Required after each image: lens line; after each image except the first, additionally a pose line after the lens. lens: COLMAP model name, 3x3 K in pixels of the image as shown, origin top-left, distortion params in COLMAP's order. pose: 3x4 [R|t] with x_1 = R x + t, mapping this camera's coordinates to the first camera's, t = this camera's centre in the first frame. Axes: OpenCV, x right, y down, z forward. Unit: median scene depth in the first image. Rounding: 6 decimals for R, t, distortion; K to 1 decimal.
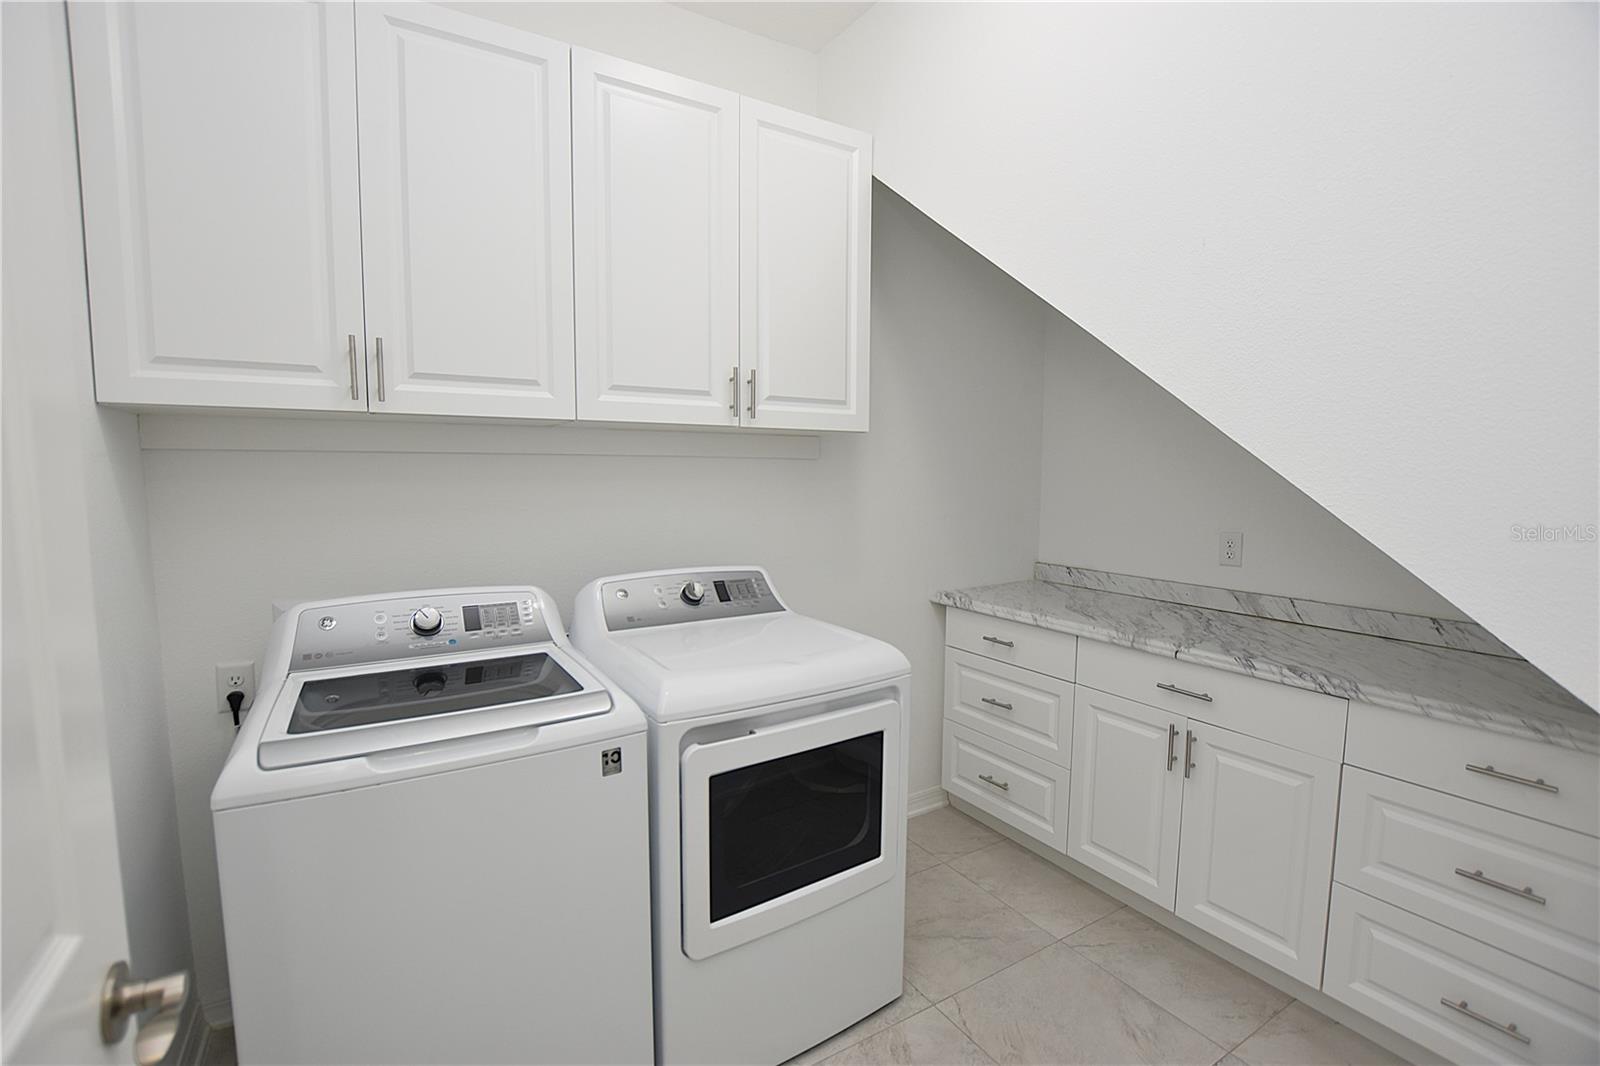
lens RADIAL K [[710.2, 0, 804.9], [0, 710.2, 533.0], [0, 0, 1]] dist [-0.024429, 0.004192]
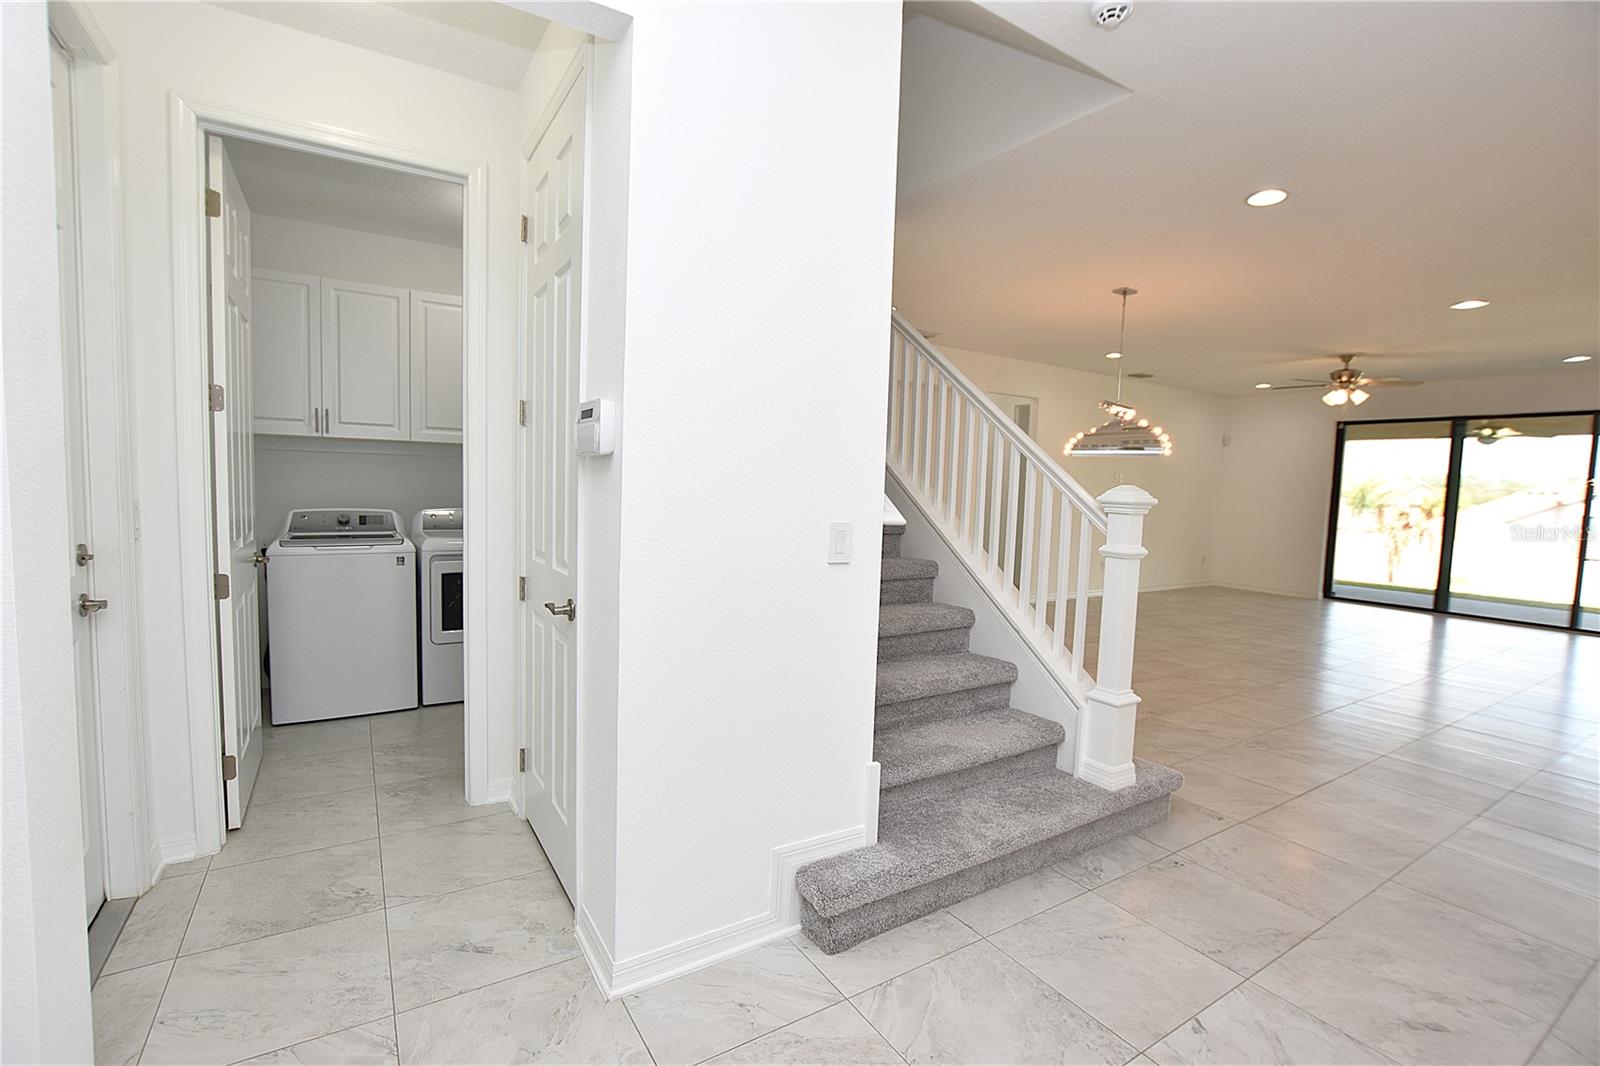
lens RADIAL K [[710.2, 0, 806.9], [0, 710.2, 537.4], [0, 0, 1]] dist [-0.024429, 0.004192]
pose [[0.999521, 0.025590, 0.017377, 1.167532], [-0.025444, 0.999639, -0.008612, 0.182575], [-0.017591, 0.008166, 0.999812, -1.672975]]
